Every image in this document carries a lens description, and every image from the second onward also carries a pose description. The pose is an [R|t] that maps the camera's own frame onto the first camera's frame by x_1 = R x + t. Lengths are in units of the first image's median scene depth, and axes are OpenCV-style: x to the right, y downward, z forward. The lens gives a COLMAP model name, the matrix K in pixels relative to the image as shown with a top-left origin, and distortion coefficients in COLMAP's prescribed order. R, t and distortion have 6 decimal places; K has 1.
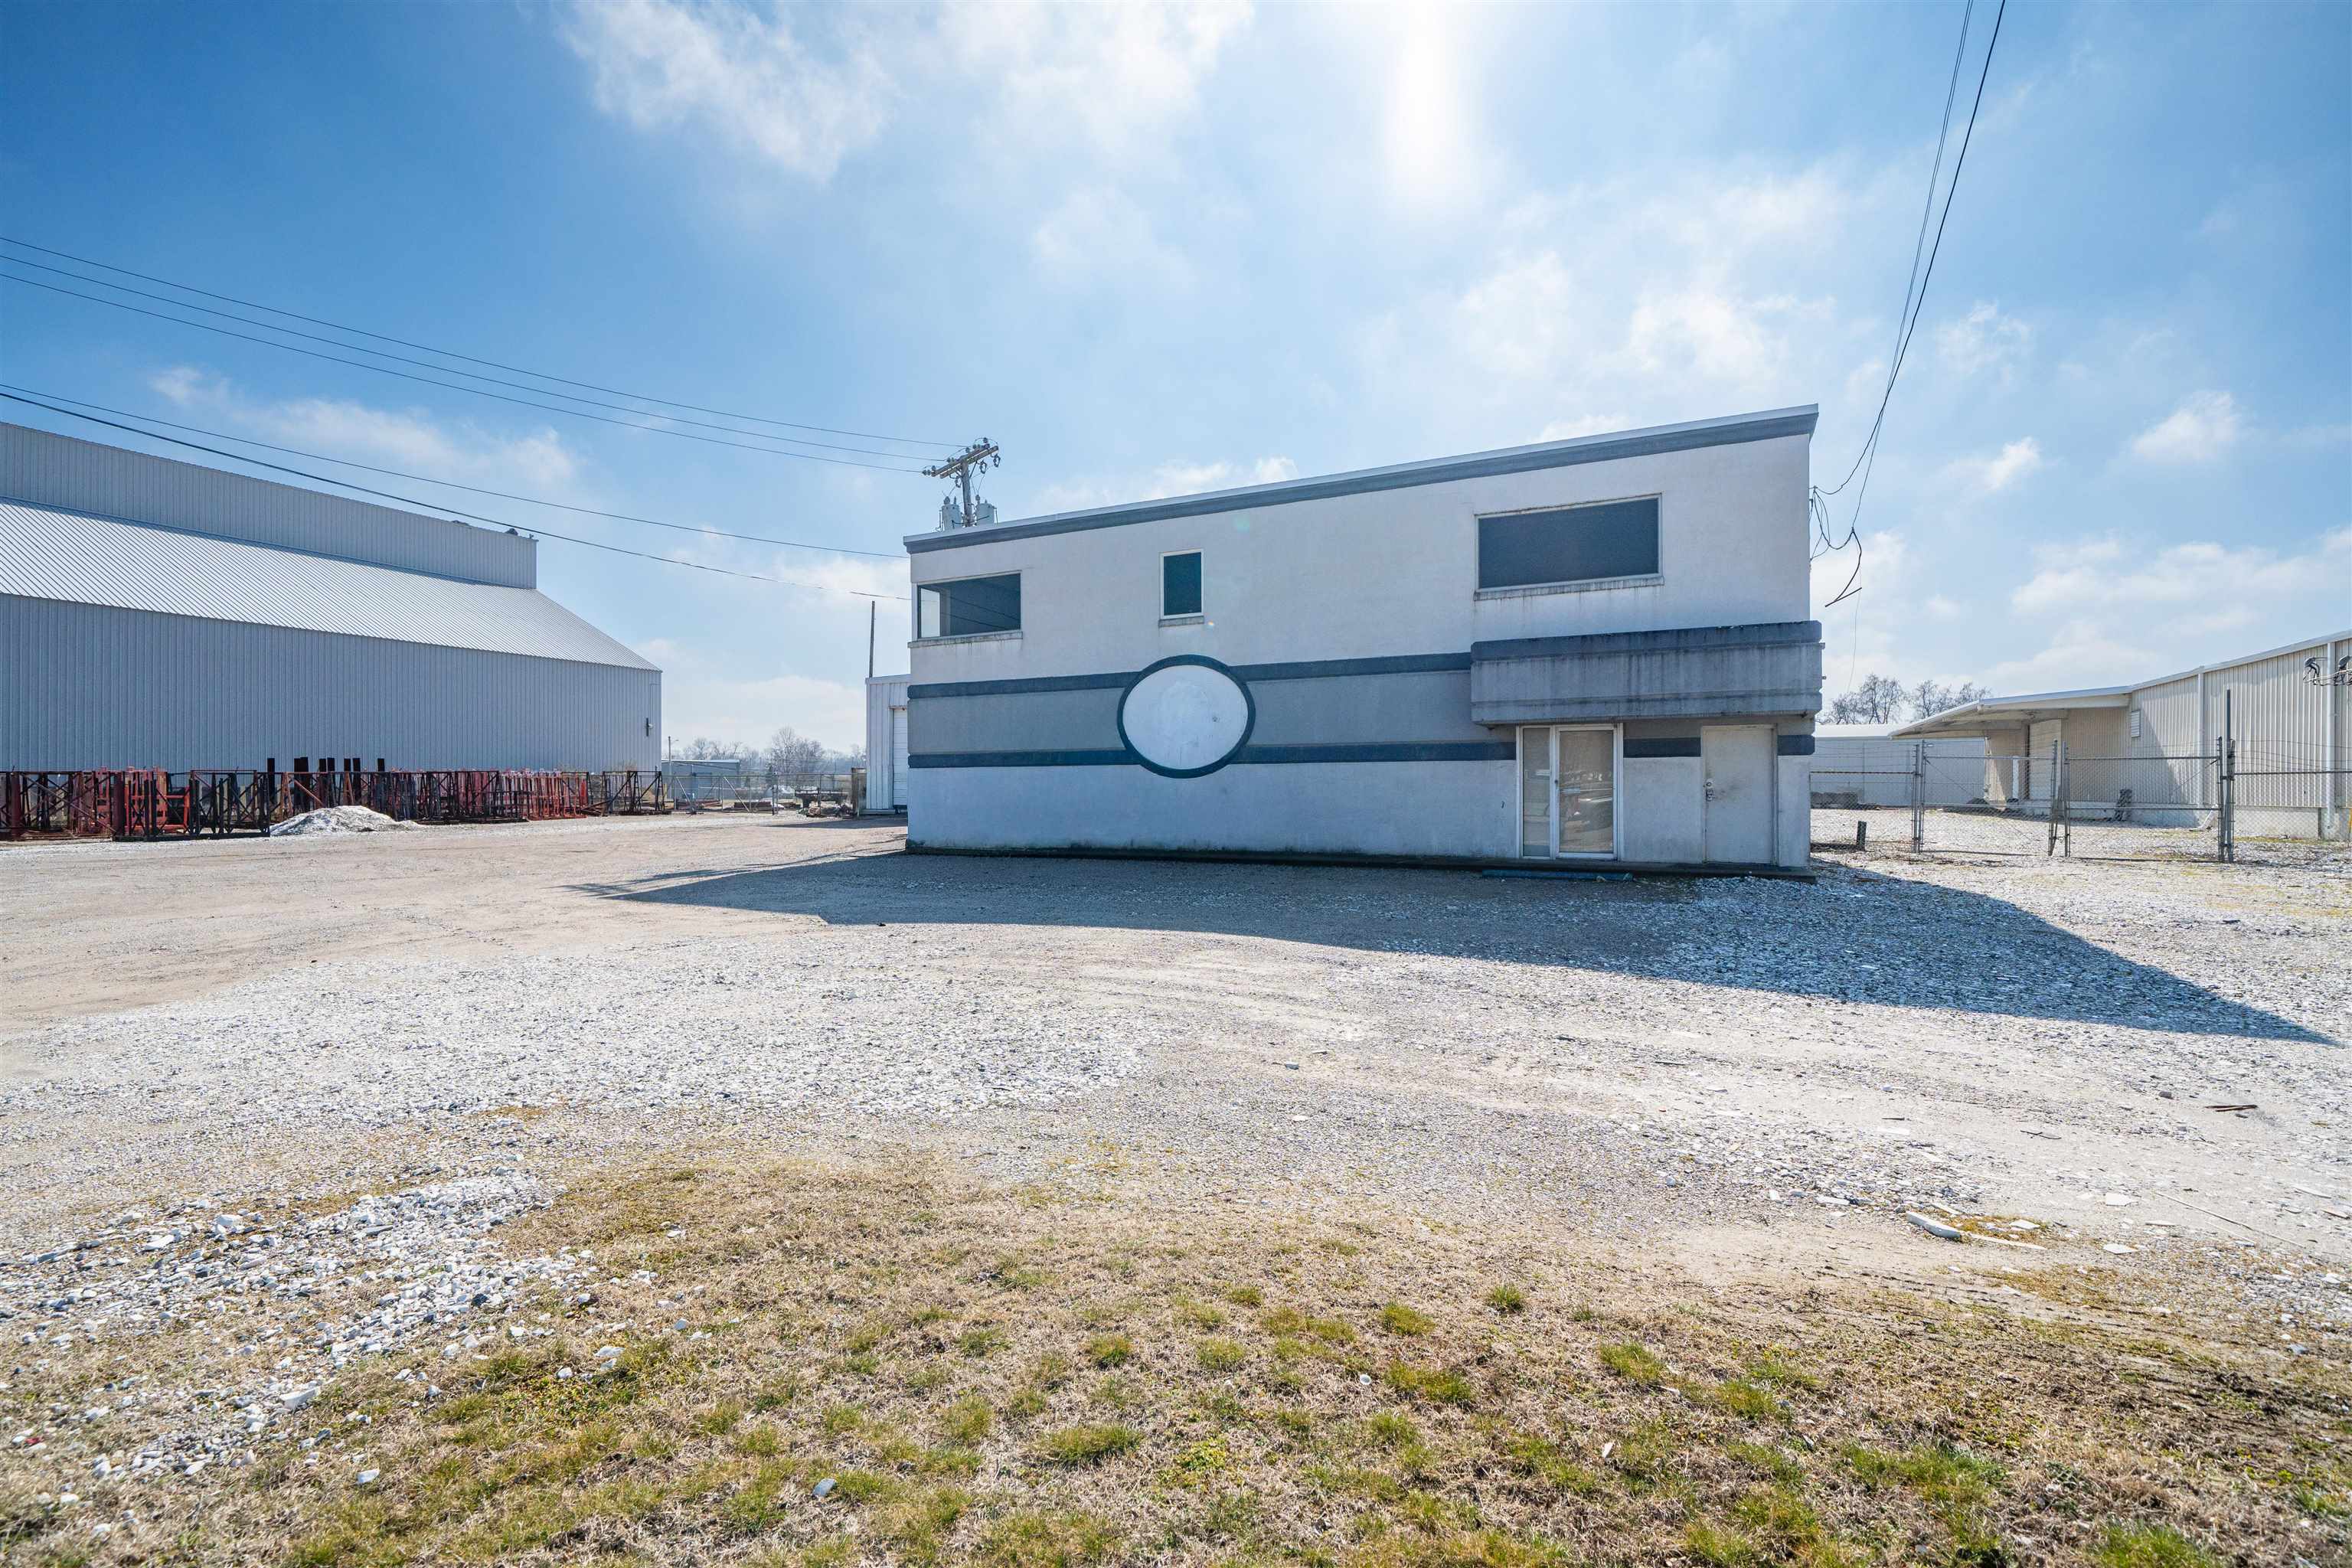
lens RADIAL K [[1061.2, 0, 1176.0], [0, 1061.2, 784.0], [0, 0, 1]] dist [-0.000227, 0.000270]
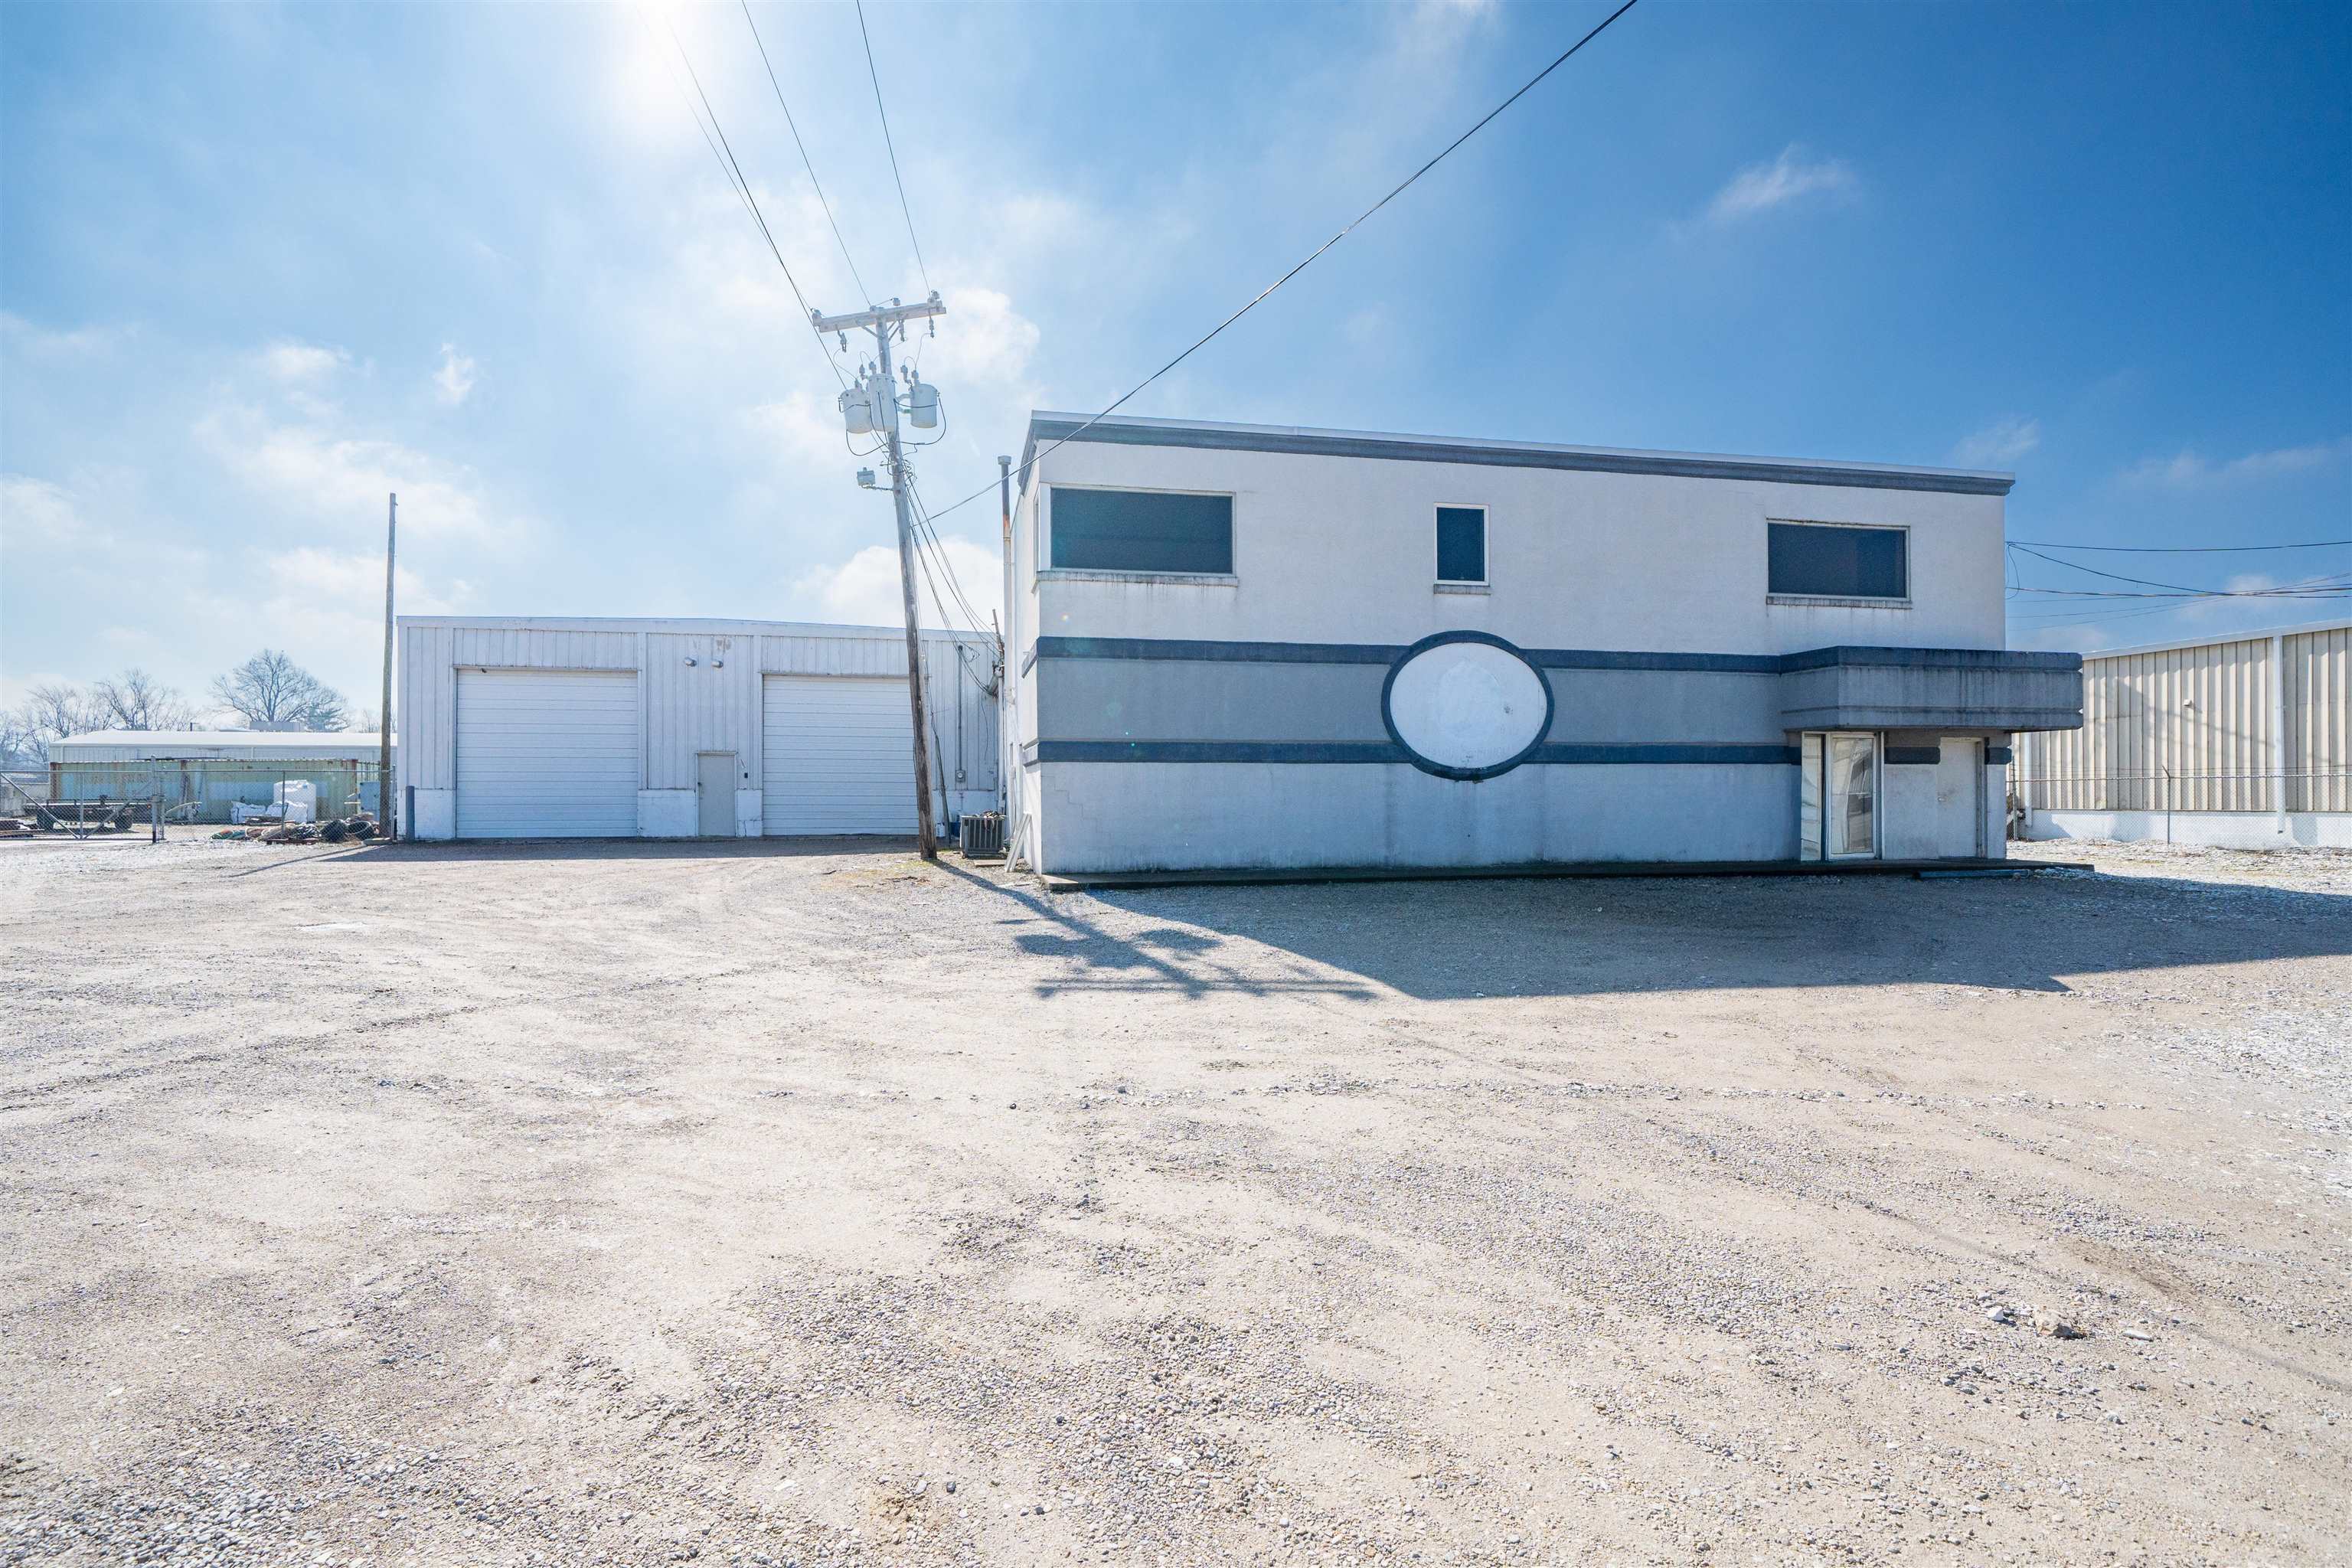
lens RADIAL K [[1089.0, 0, 1176.0], [0, 1089.0, 784.0], [0, 0, 1]] dist [-0.000866, -0.000195]
pose [[0.784869, 0.006845, 0.619624, -0.788449], [-0.001549, 0.999958, -0.009084, 0.006576], [-0.619660, 0.006170, 0.784846, 0.541732]]
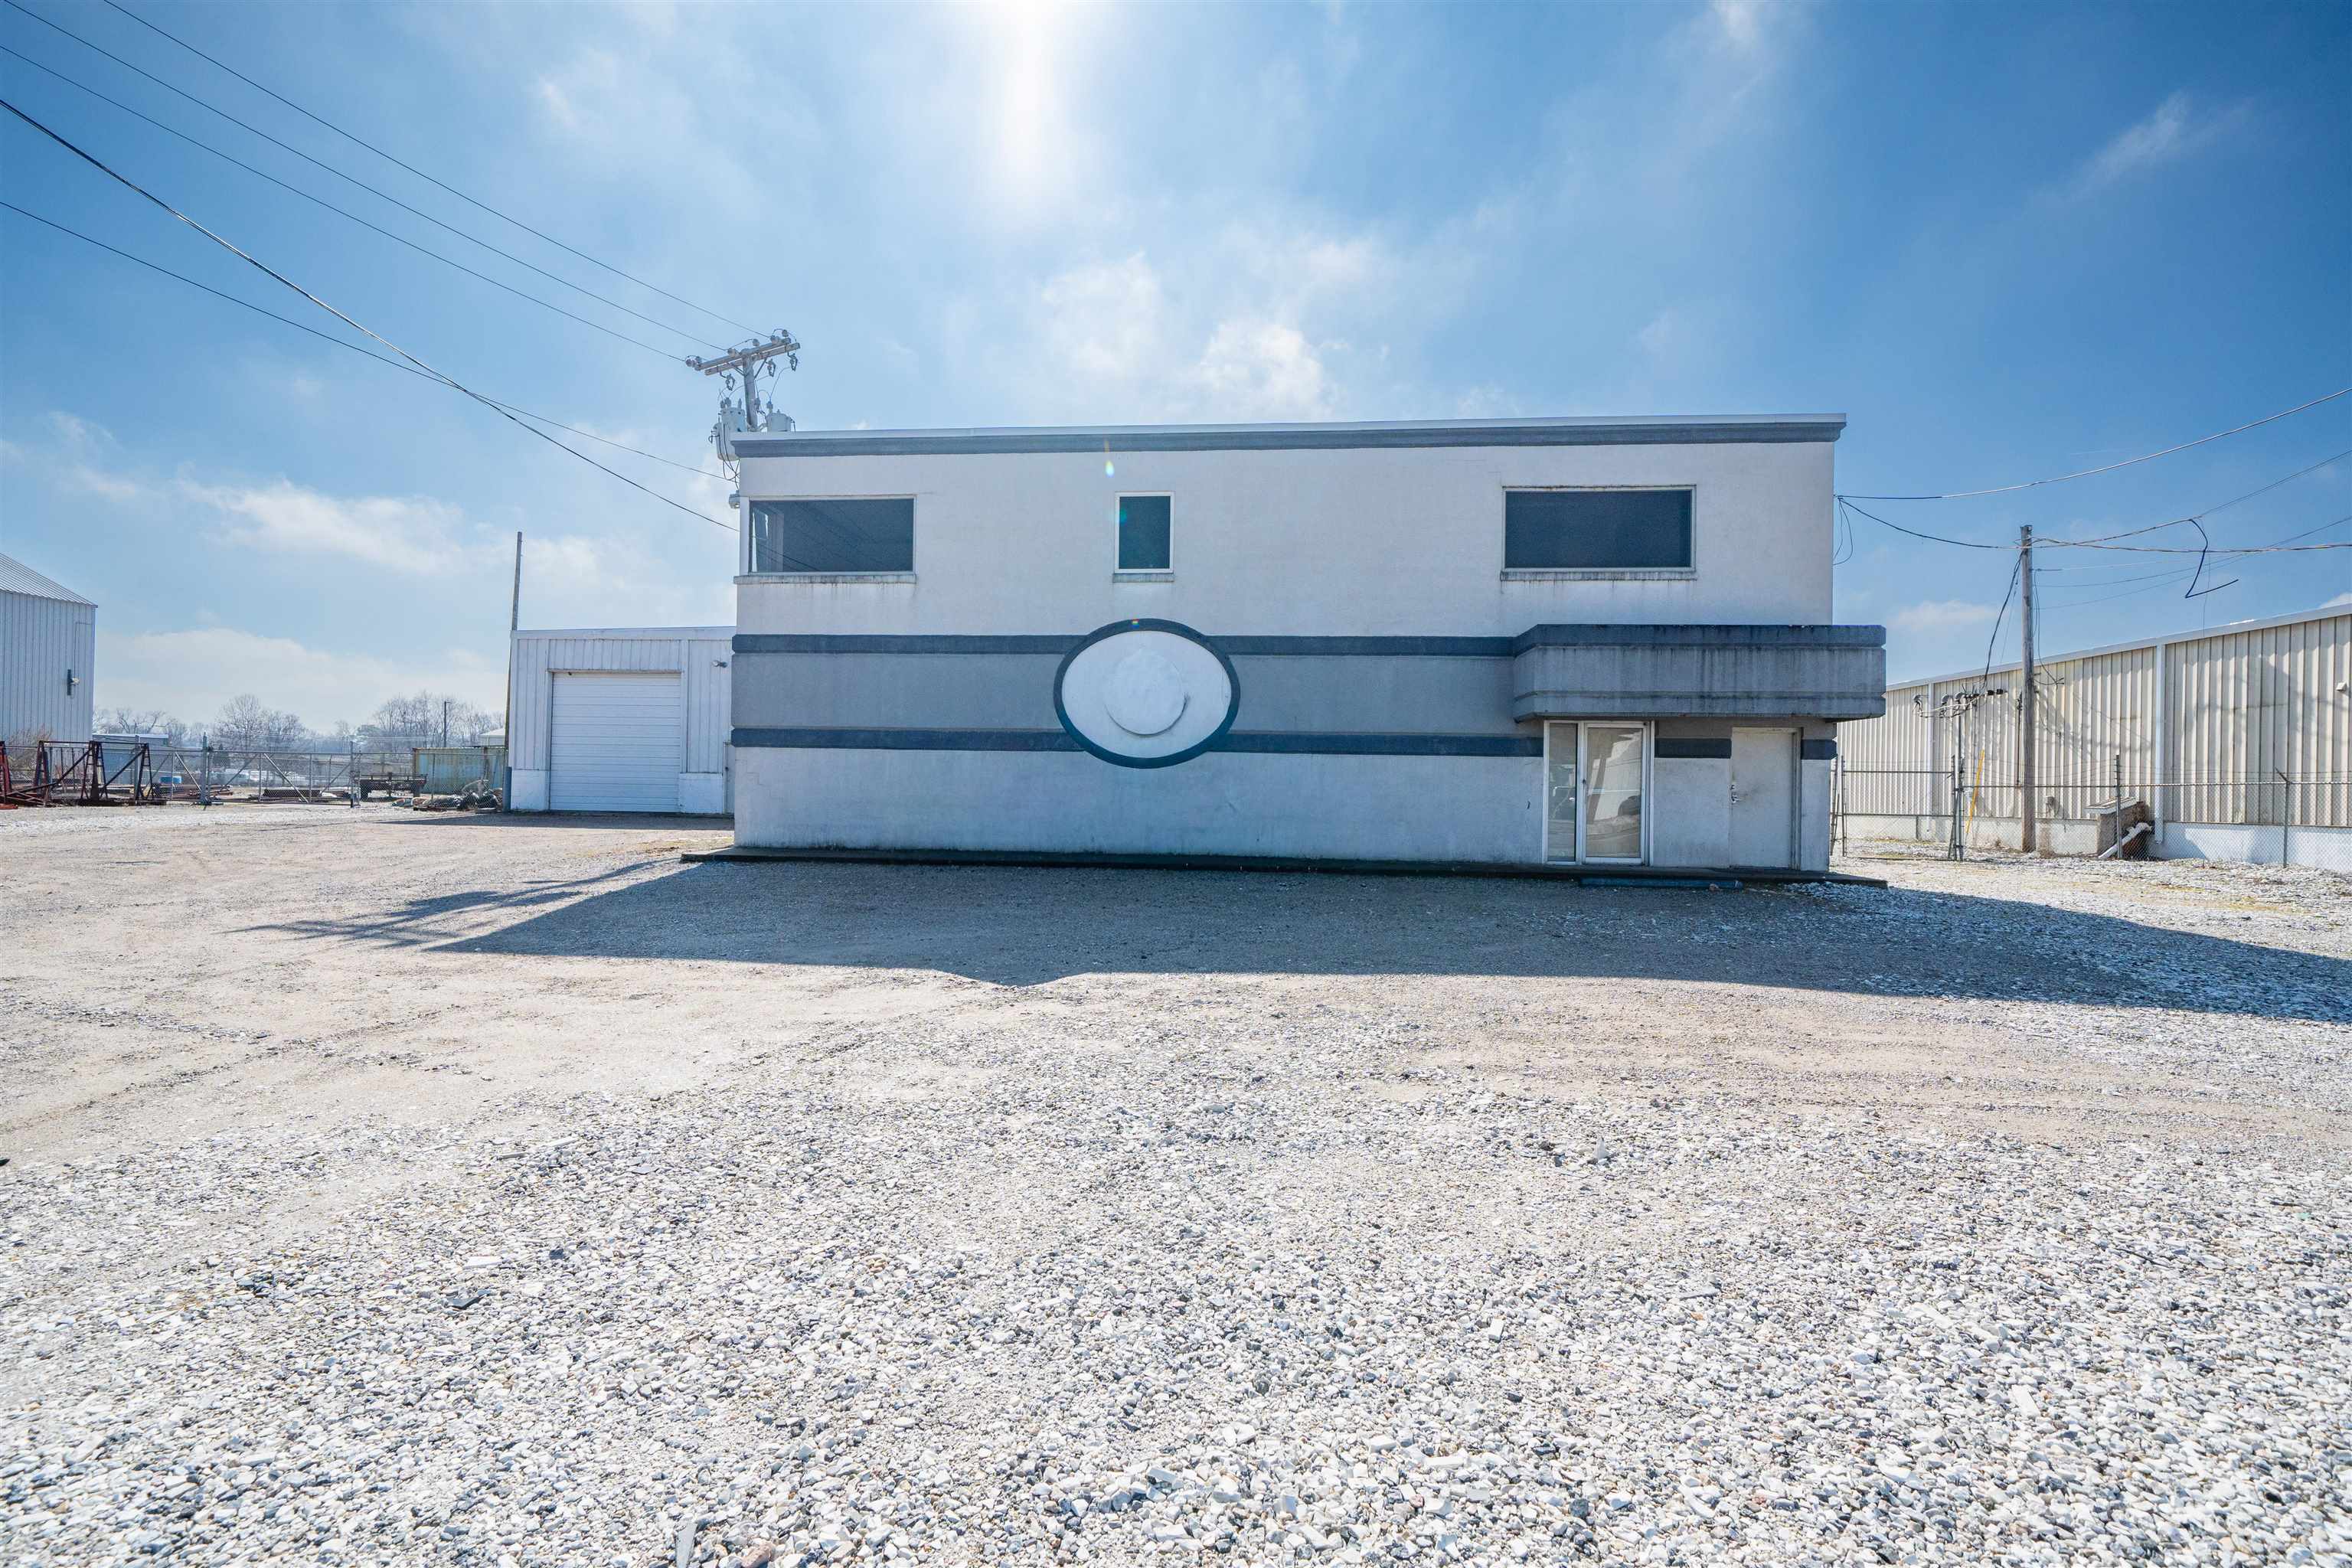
lens RADIAL K [[1061.2, 0, 1176.0], [0, 1061.2, 784.0], [0, 0, 1]] dist [-0.000227, 0.000270]
pose [[0.927579, 0.019128, 0.373137, -0.313579], [-0.019478, 0.999806, -0.002832, 0.009556], [-0.373119, -0.004641, 0.927772, 0.259127]]
